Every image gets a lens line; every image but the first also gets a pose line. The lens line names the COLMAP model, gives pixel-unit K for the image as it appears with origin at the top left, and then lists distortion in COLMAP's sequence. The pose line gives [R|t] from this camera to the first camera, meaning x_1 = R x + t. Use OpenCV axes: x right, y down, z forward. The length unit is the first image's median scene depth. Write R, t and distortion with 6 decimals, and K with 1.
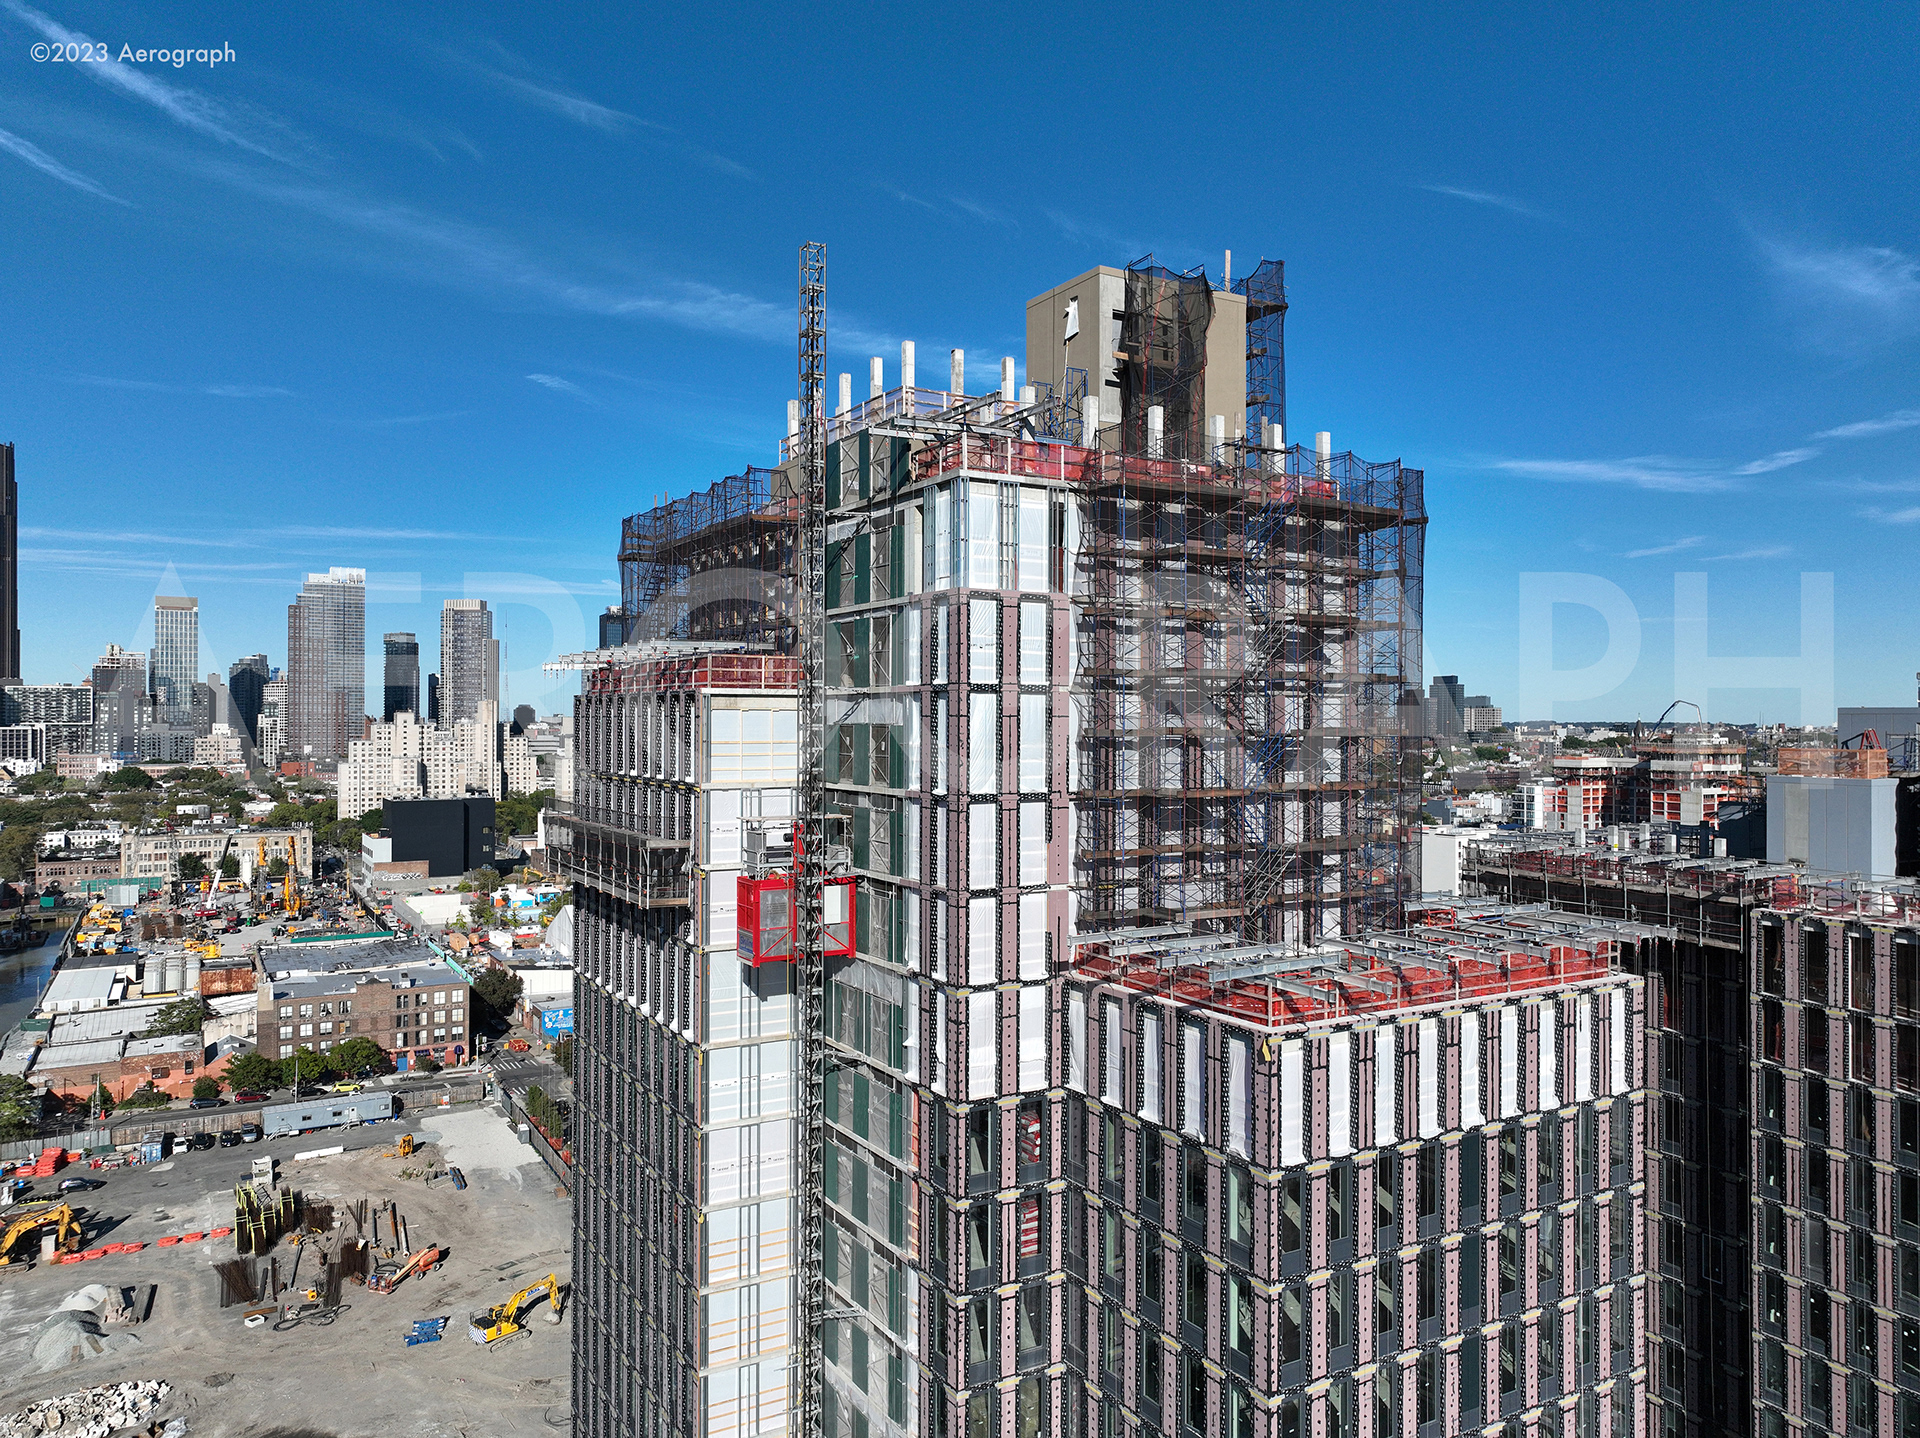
lens RADIAL K [[1347.0, 0, 960.3], [0, 1347.0, 721.2], [0, 0, 1]] dist [-0.001330, 0.019319]
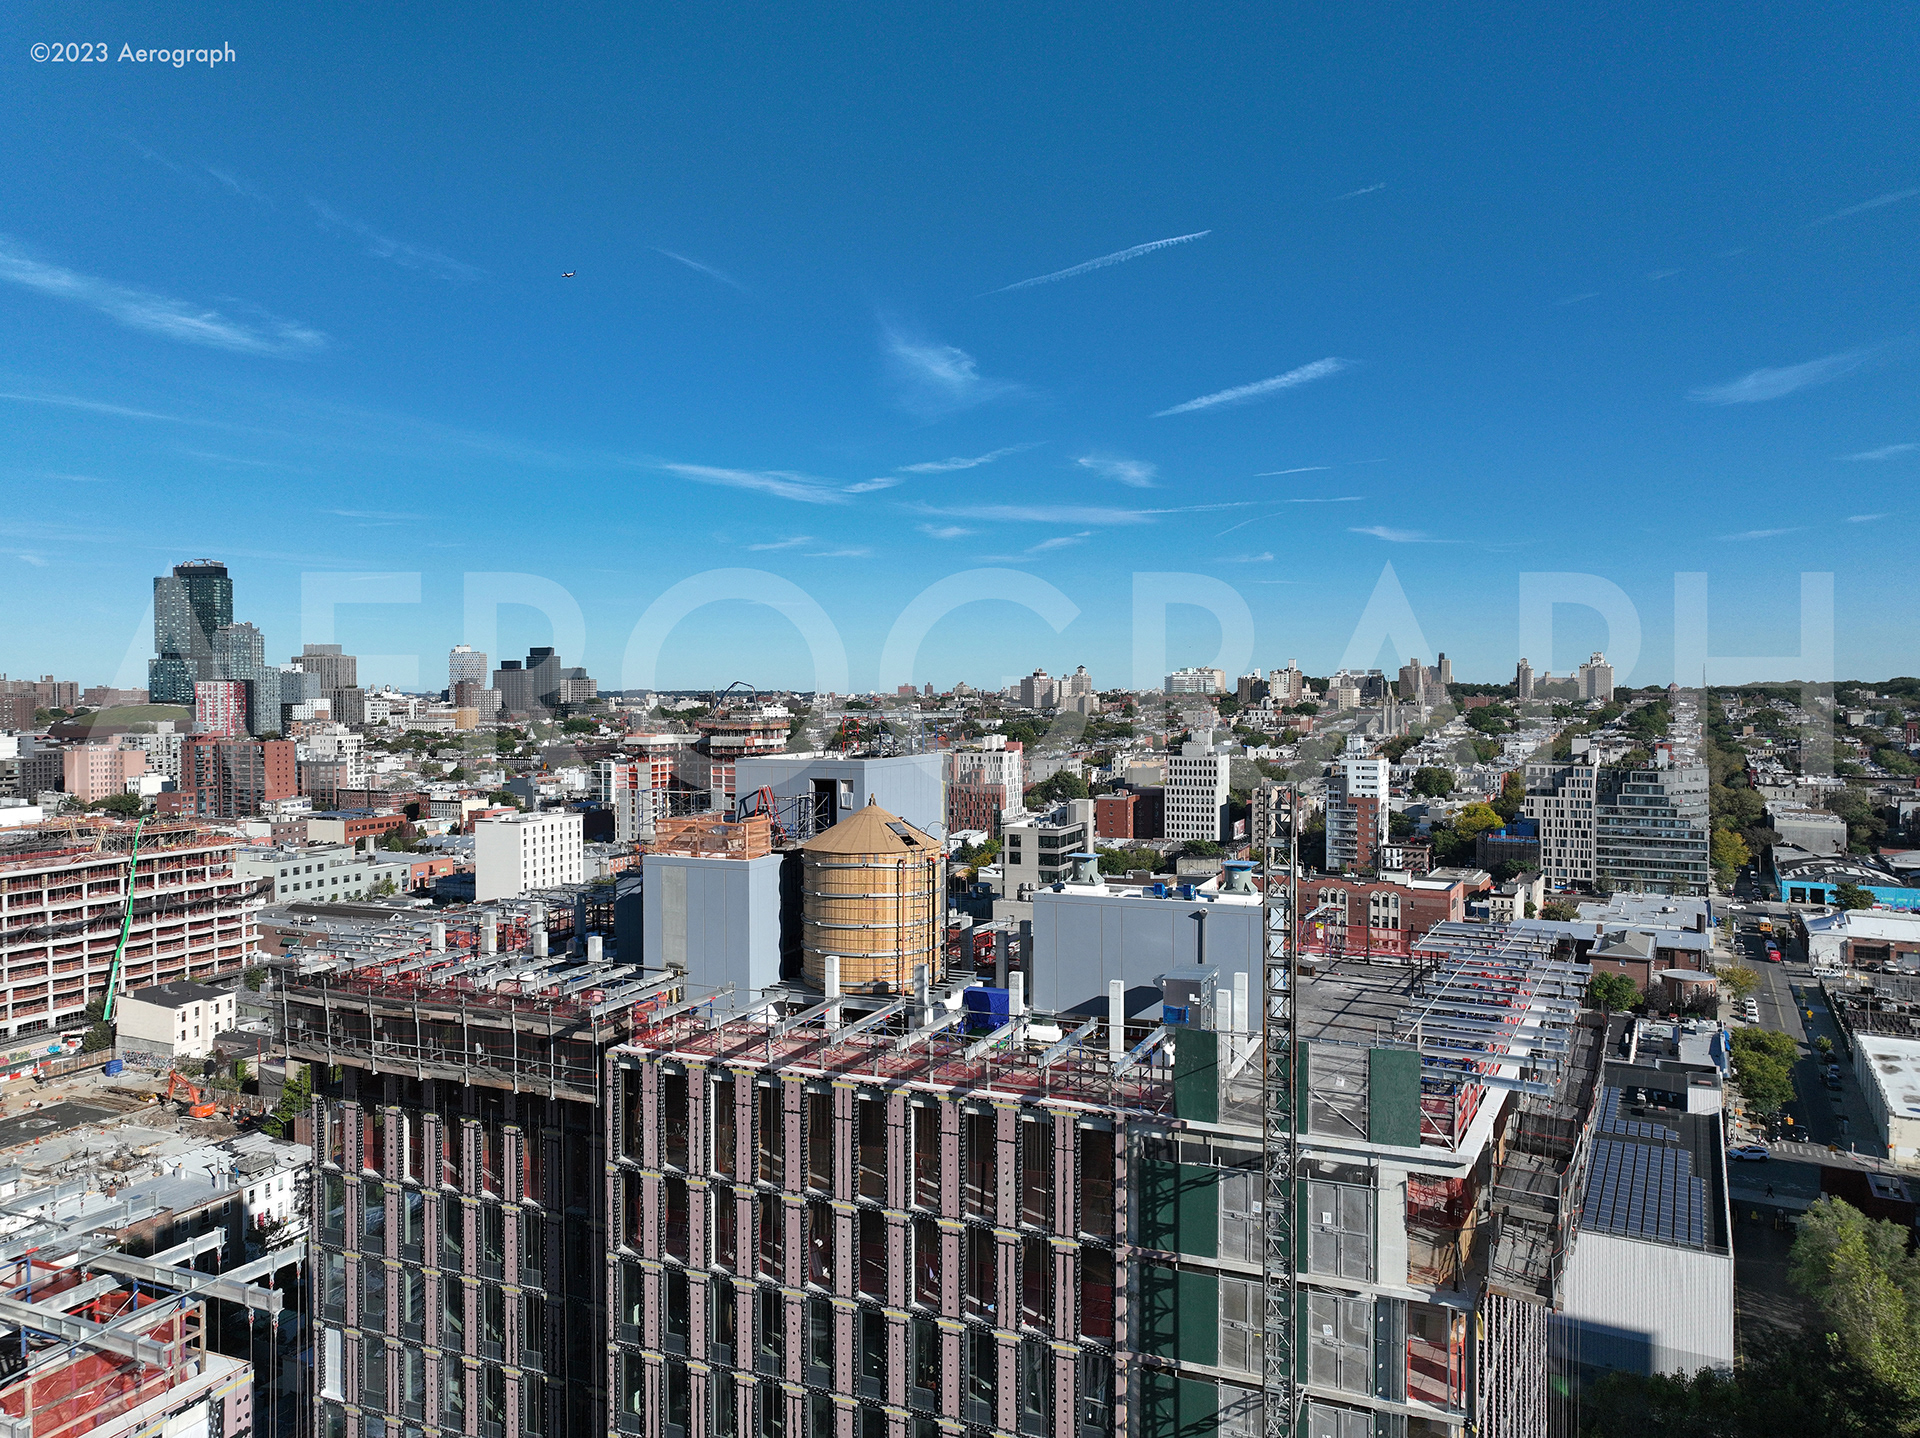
lens RADIAL K [[1347.0, 0, 964.6], [0, 1347.0, 719.9], [0, 0, 1]] dist [-0.001330, 0.019319]
pose [[0.800561, -0.016398, 0.599027, 0.272703], [0.003031, 0.999724, 0.023316, -0.052480], [-0.599244, -0.016850, 0.800389, 0.263209]]
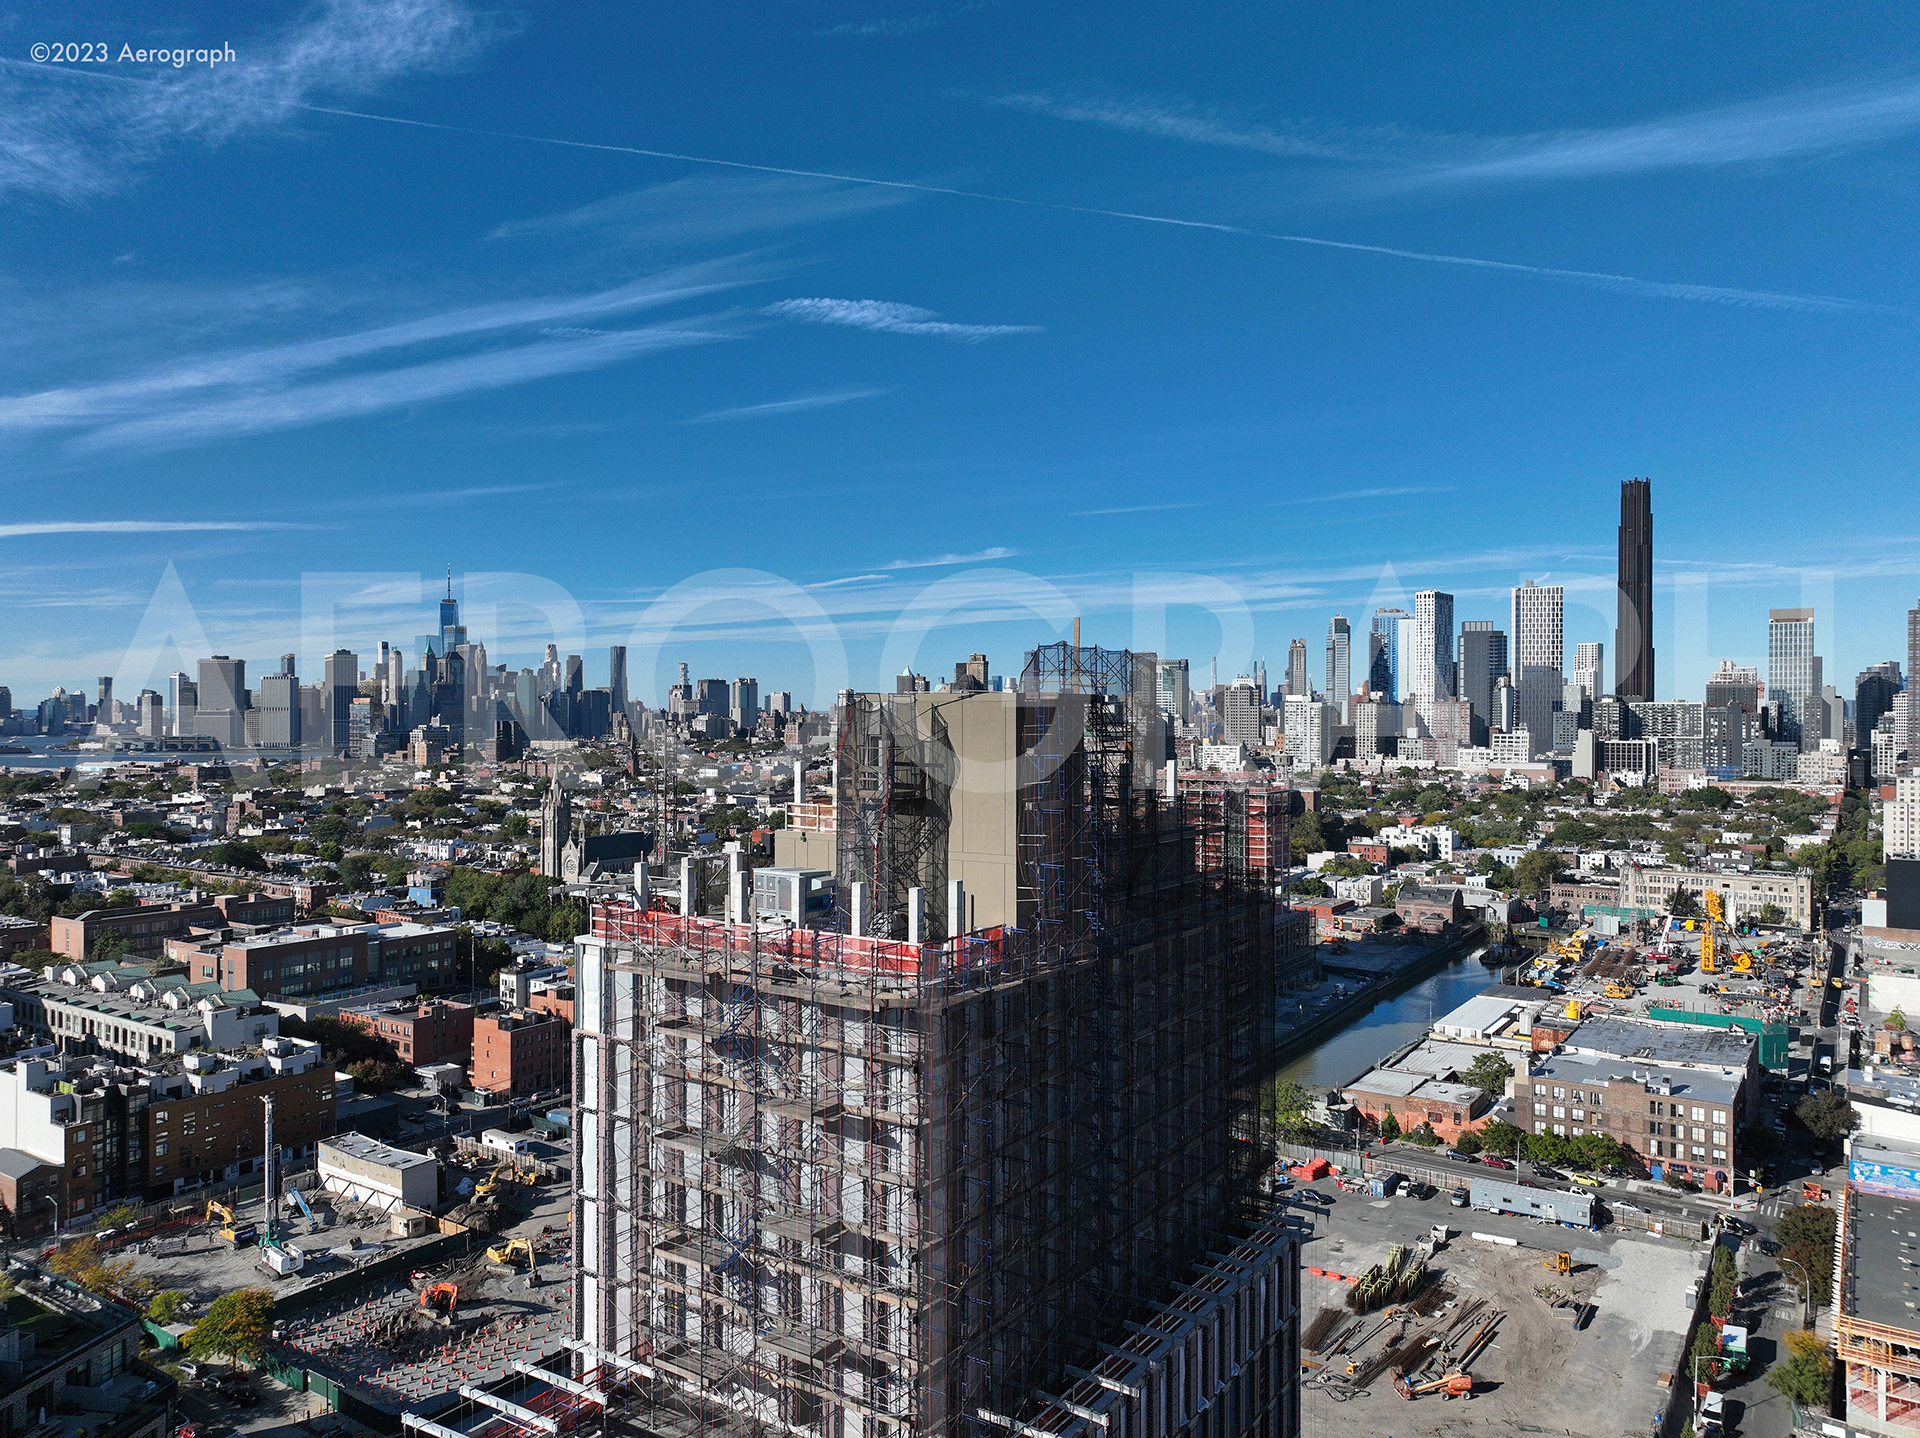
lens RADIAL K [[1347.0, 0, 967.2], [0, 1347.0, 722.3], [0, 0, 1]] dist [-0.001330, 0.019319]
pose [[0.438977, 0.004441, -0.898488, 0.828886], [-0.000985, 0.999990, 0.004462, -0.251141], [0.898498, -0.001074, 0.438976, 0.486606]]
